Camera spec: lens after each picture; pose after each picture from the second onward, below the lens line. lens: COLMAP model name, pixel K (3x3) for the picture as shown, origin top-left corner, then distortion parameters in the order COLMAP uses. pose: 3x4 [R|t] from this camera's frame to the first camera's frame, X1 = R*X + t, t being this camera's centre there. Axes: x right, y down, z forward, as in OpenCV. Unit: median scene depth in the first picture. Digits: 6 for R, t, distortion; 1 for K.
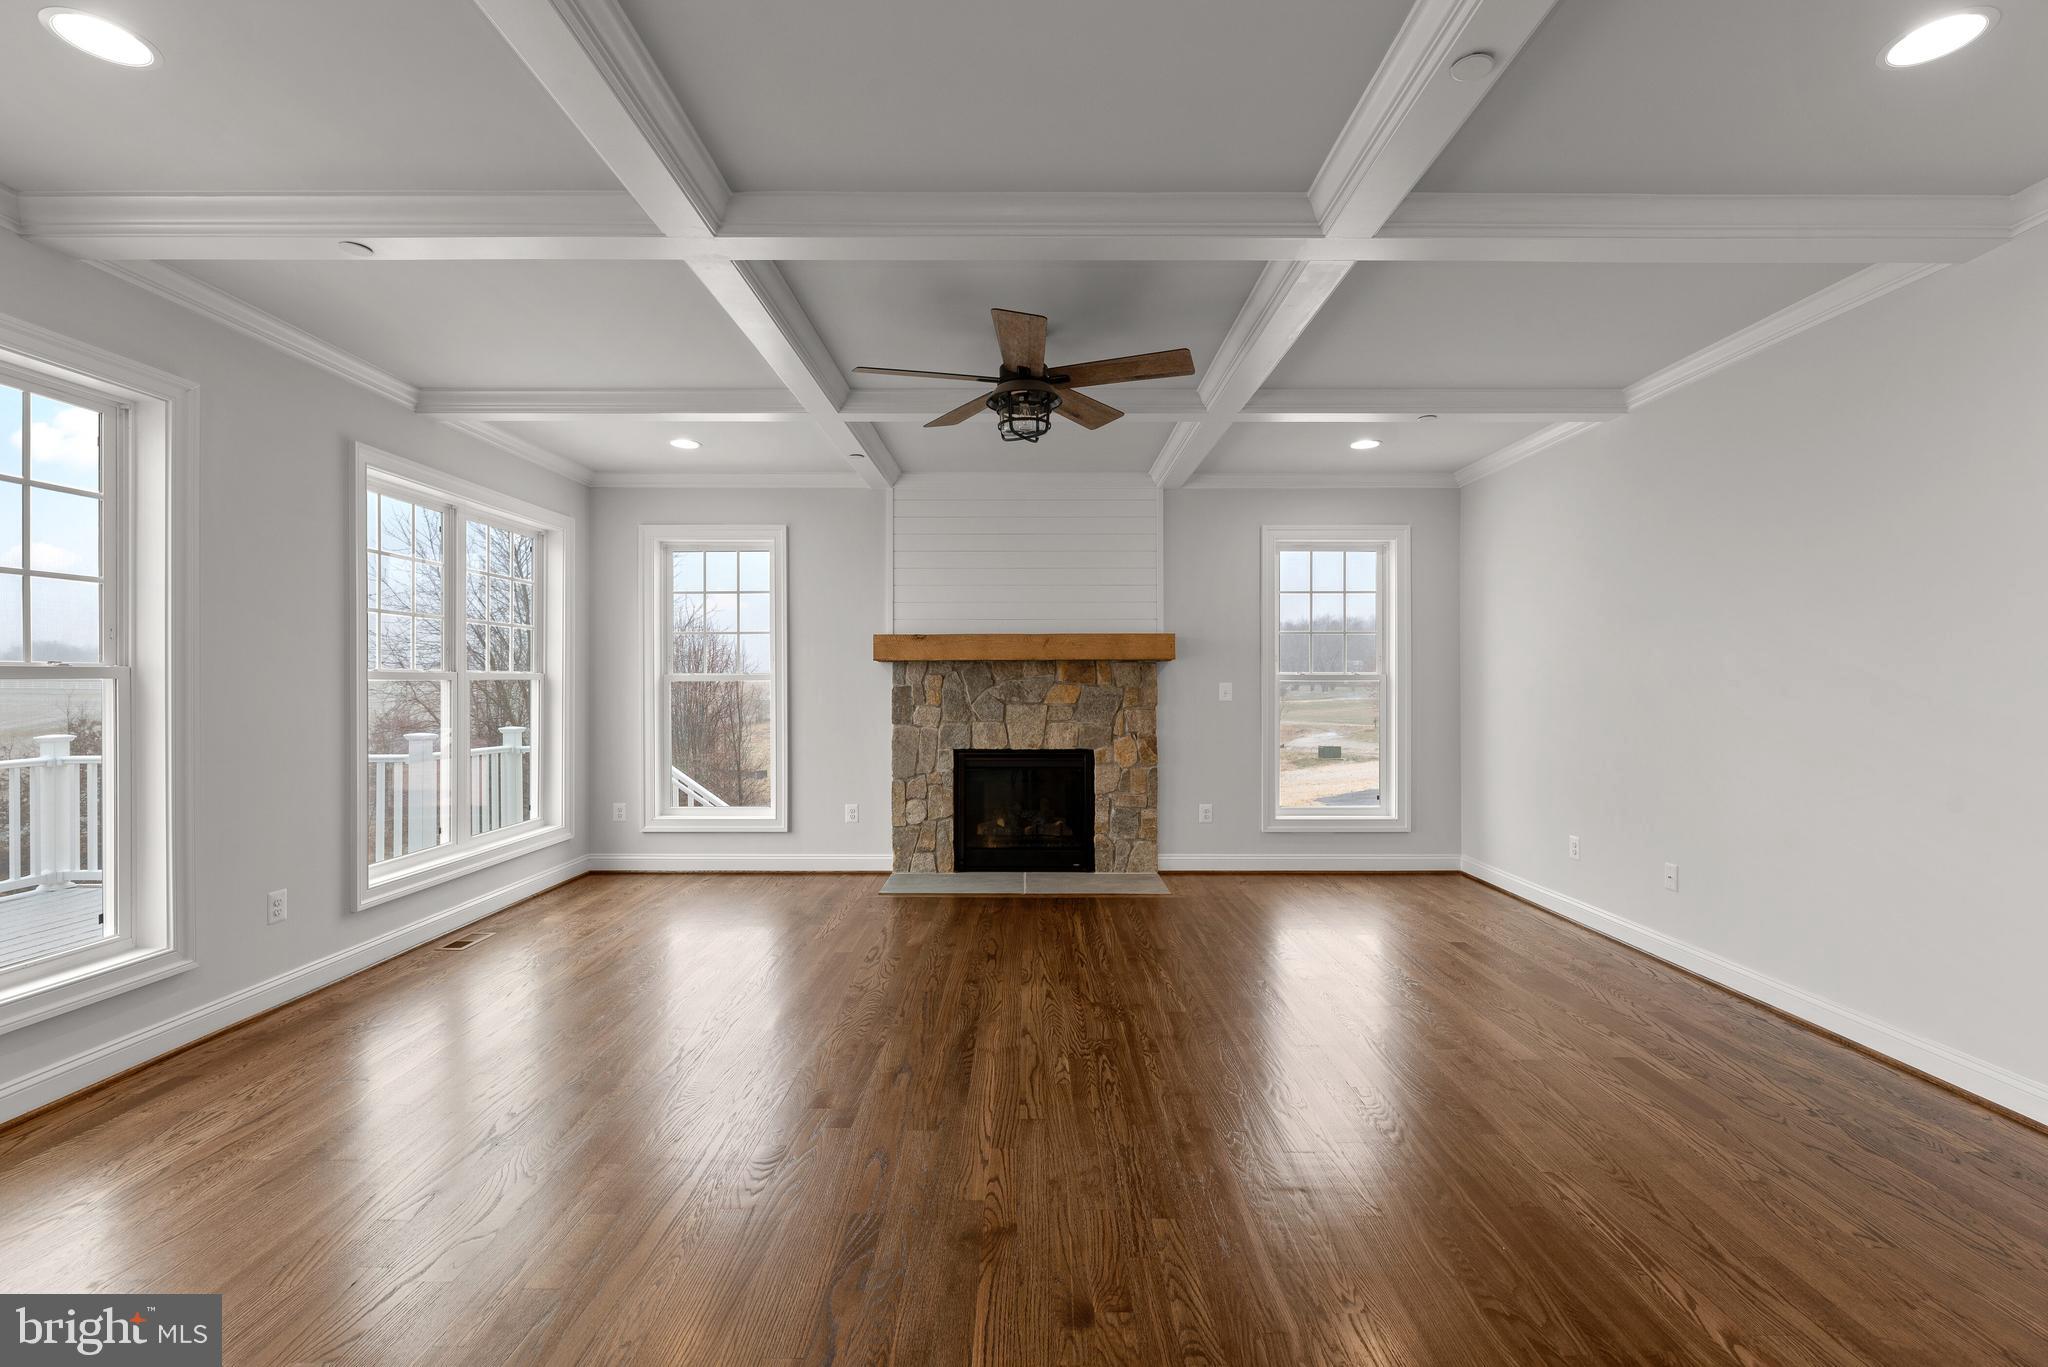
lens RADIAL K [[899.3, 0, 1013.1], [0, 899.3, 677.1], [0, 0, 1]] dist [-0.000849, -0.000373]
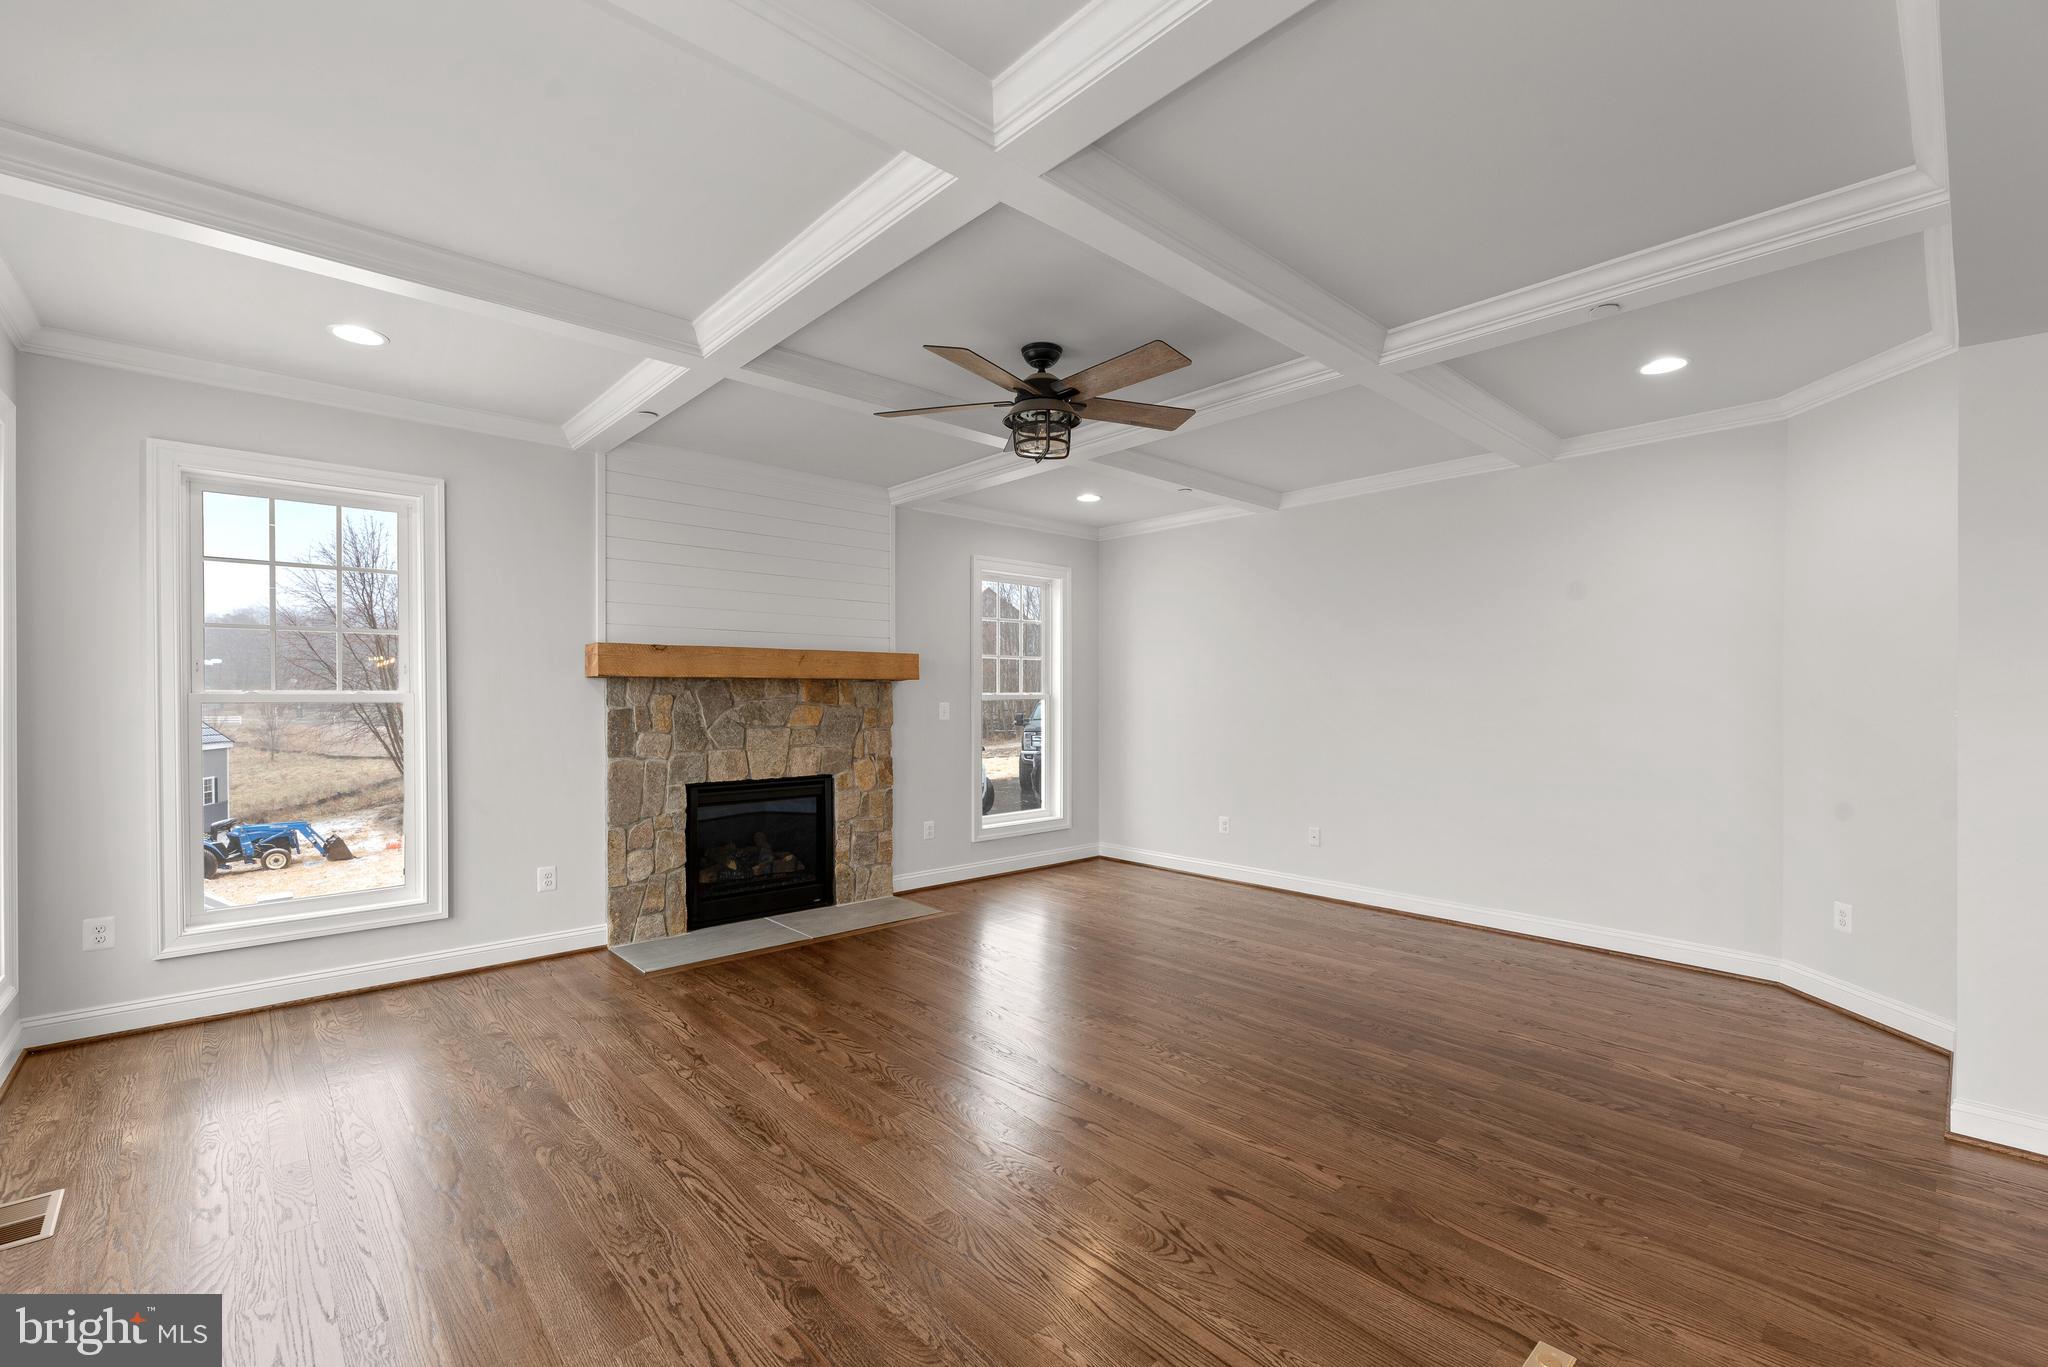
lens RADIAL K [[899.3, 0, 1031.5], [0, 899.3, 699.7], [0, 0, 1]] dist [-0.000849, -0.000373]
pose [[0.723772, -0.002739, 0.690034, -0.408796], [-0.005363, 0.999940, 0.009595, -0.007465], [-0.690018, -0.010645, 0.723714, 0.181026]]
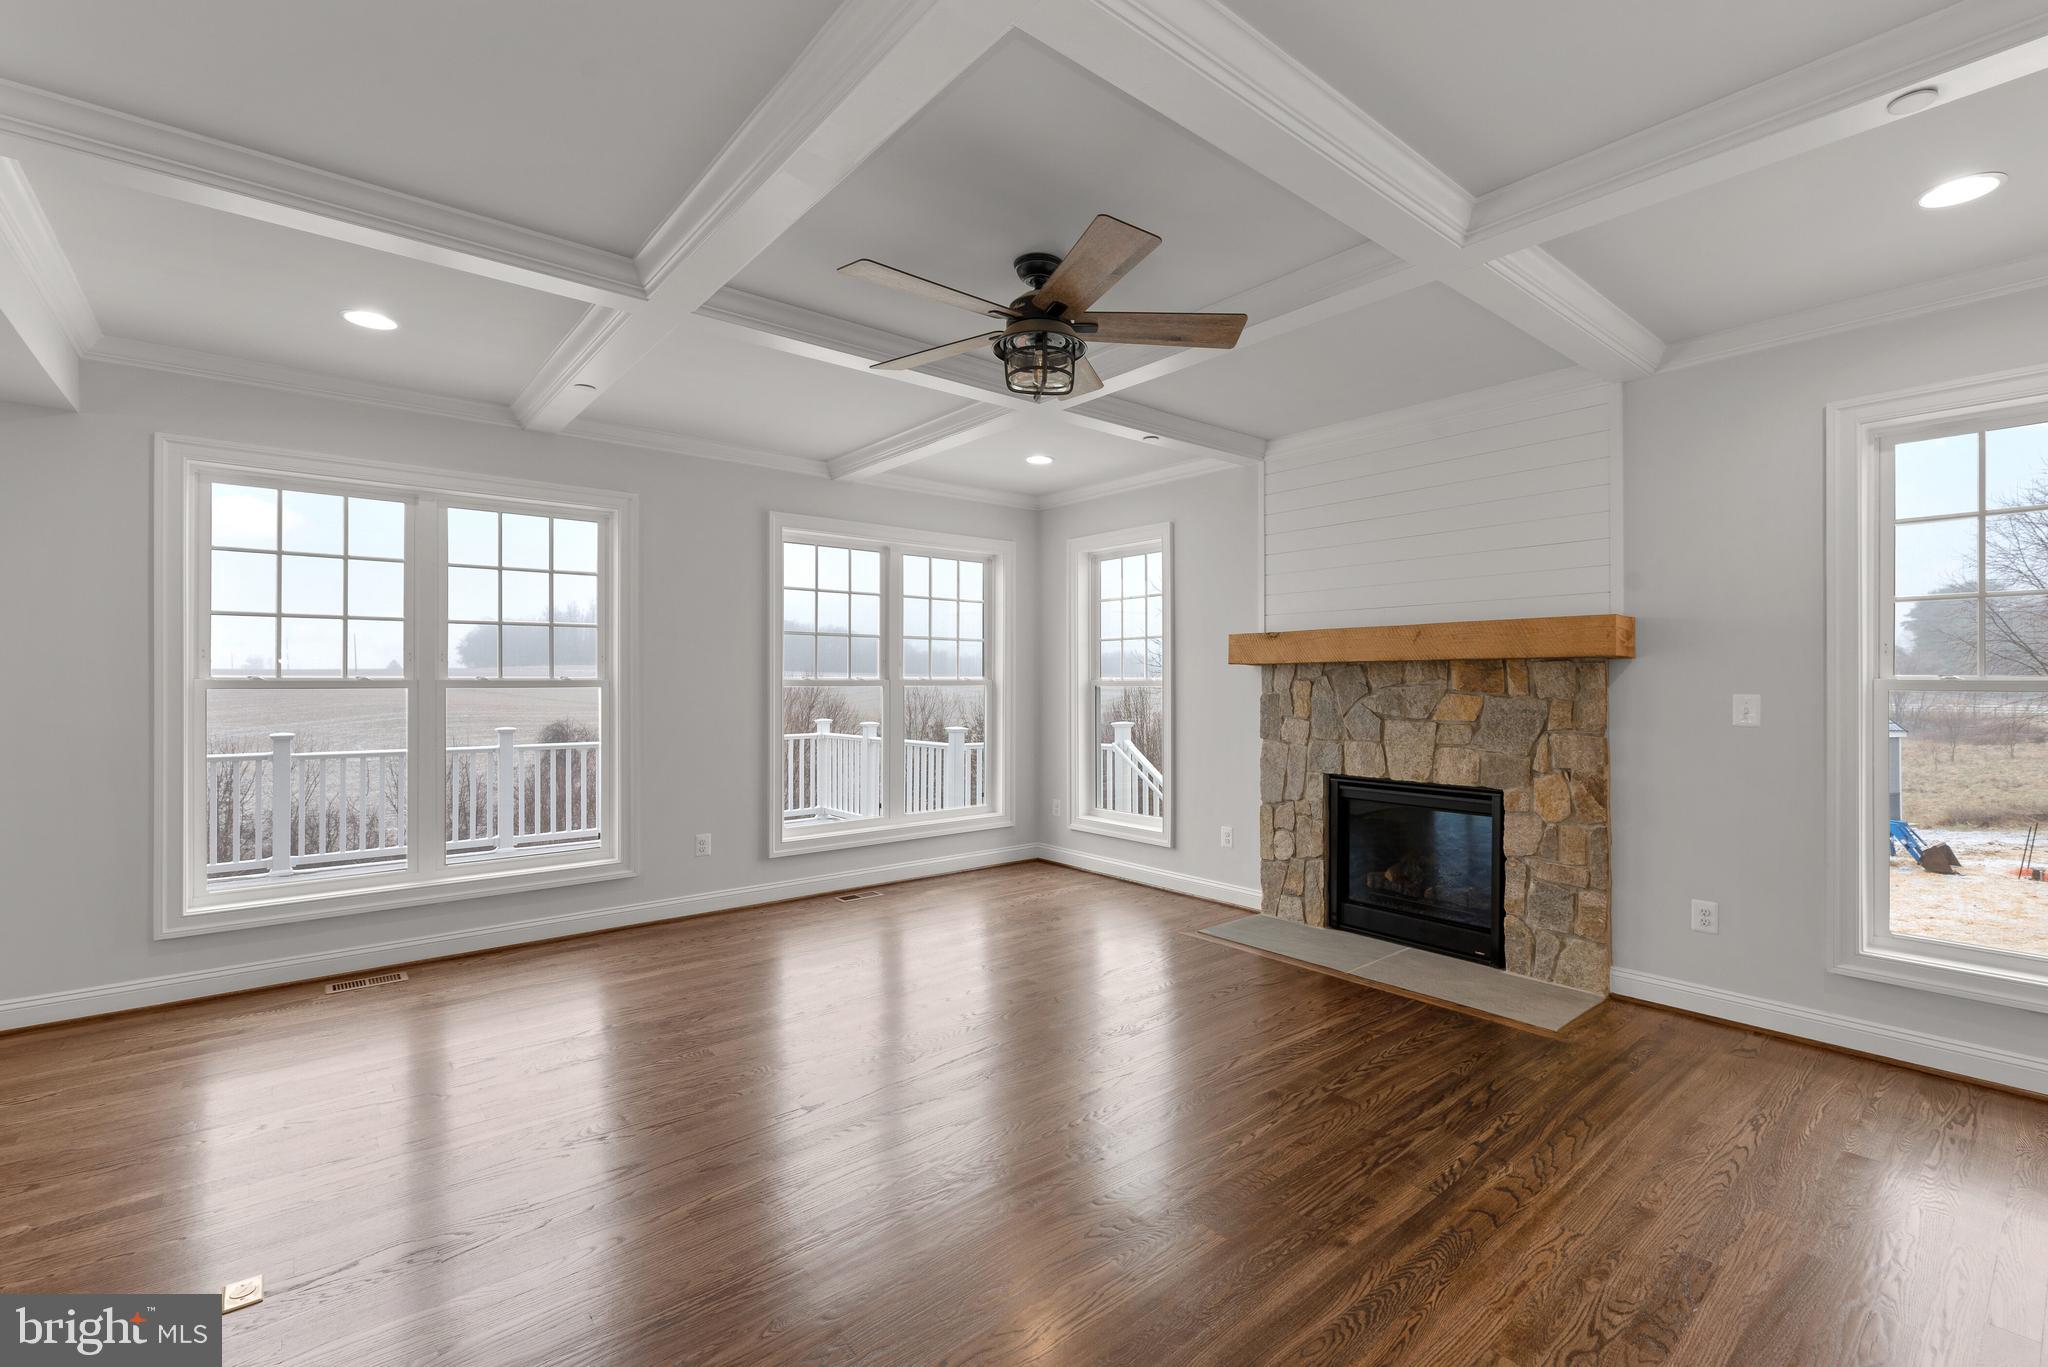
lens RADIAL K [[899.3, 0, 1046.0], [0, 899.3, 678.1], [0, 0, 1]] dist [-0.000849, -0.000373]
pose [[0.649588, -0.002244, -0.760283, 0.382668], [0.004286, 0.999991, 0.000711, -0.006323], [0.760274, -0.003720, 0.649592, 0.293657]]
